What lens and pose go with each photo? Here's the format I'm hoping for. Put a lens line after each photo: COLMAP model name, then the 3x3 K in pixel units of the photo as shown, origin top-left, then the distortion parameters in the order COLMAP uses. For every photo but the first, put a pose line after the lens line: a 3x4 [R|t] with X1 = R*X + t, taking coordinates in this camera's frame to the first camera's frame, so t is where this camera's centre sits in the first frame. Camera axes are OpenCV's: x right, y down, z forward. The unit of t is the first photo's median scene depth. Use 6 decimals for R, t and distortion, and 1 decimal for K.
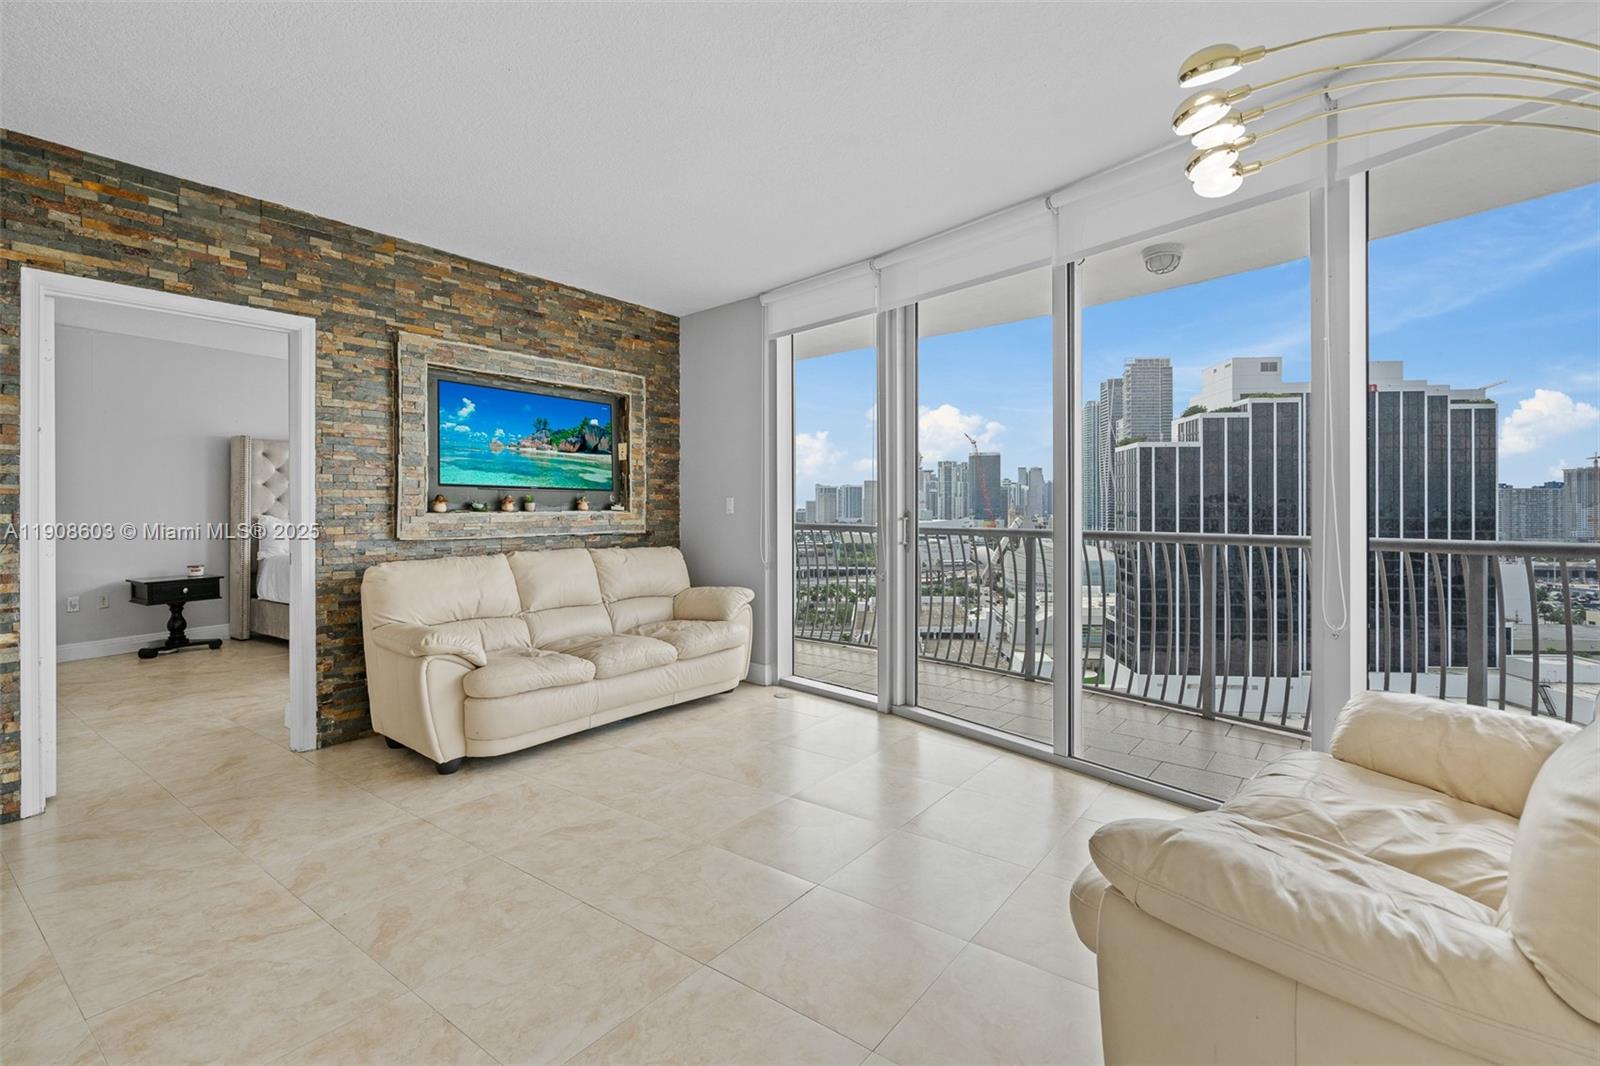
lens RADIAL K [[740.2, 0, 795.5], [0, 740.2, 506.5], [0, 0, 1]] dist [-0.002120, 0.000591]
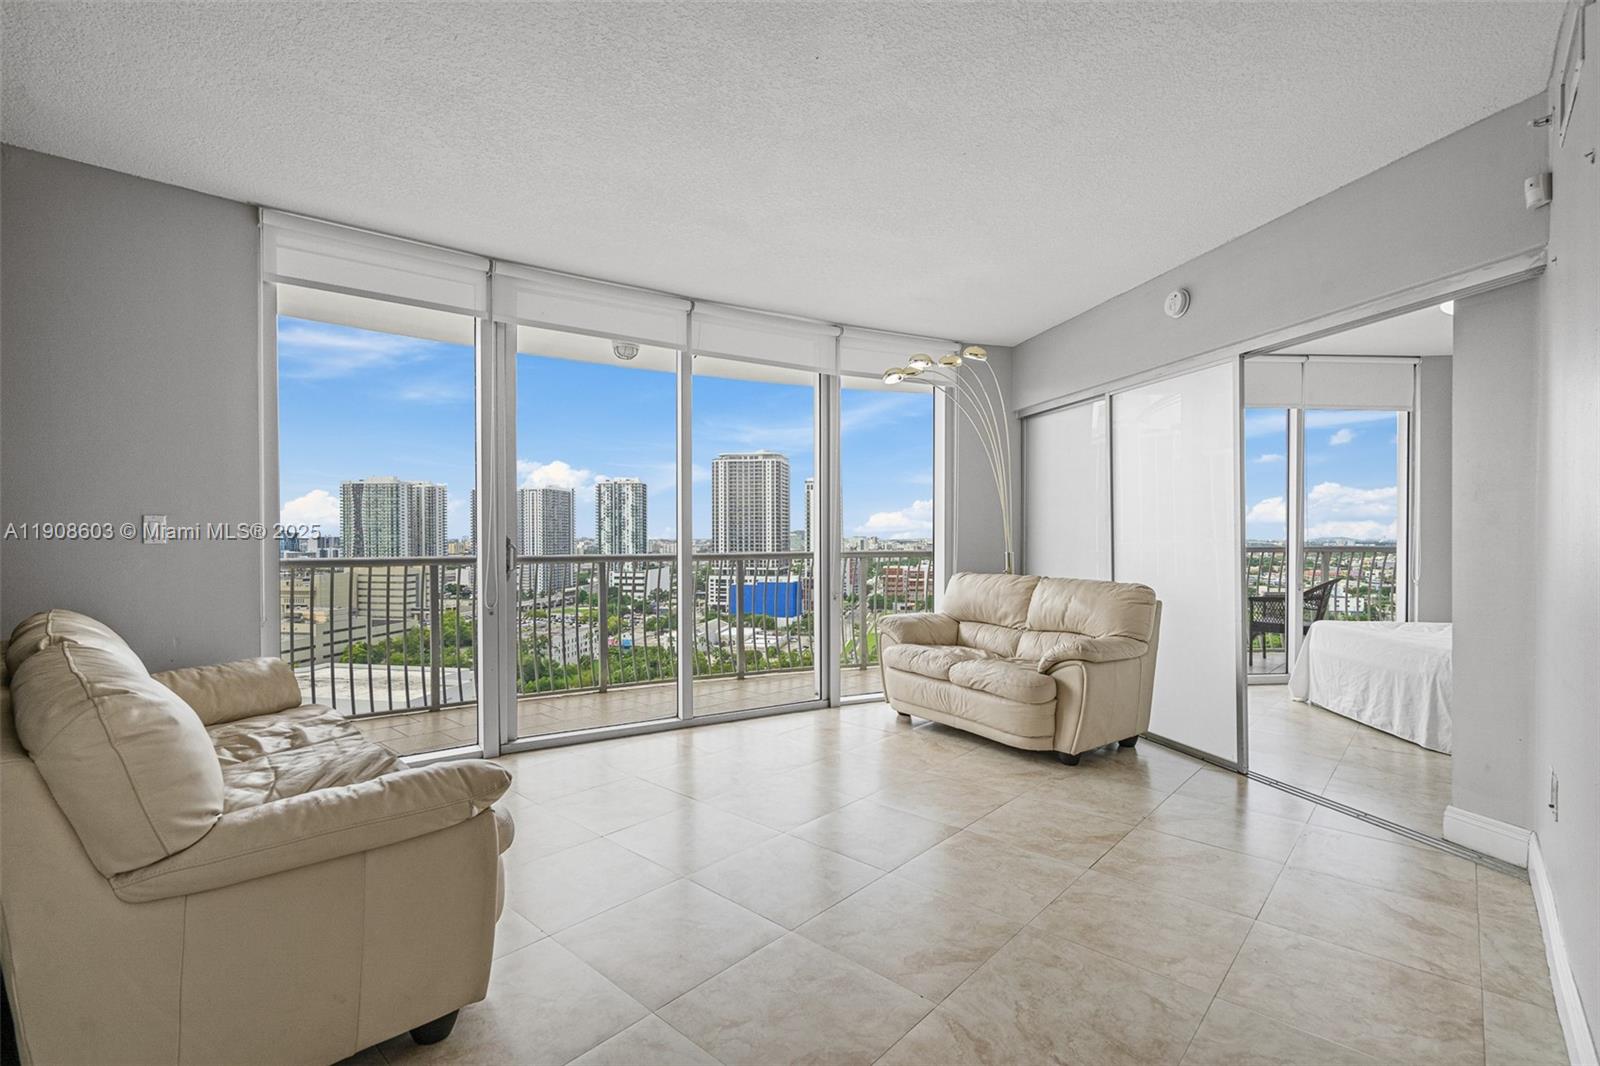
lens RADIAL K [[728.1, 0, 799.4], [0, 728.1, 542.4], [0, 0, 1]] dist [-0.003906, 0.000031]
pose [[0.085976, -0.007612, 0.996268, -0.684073], [-0.003005, 0.999964, 0.007900, 0.002921], [-0.996293, -0.003673, 0.085950, 0.497104]]
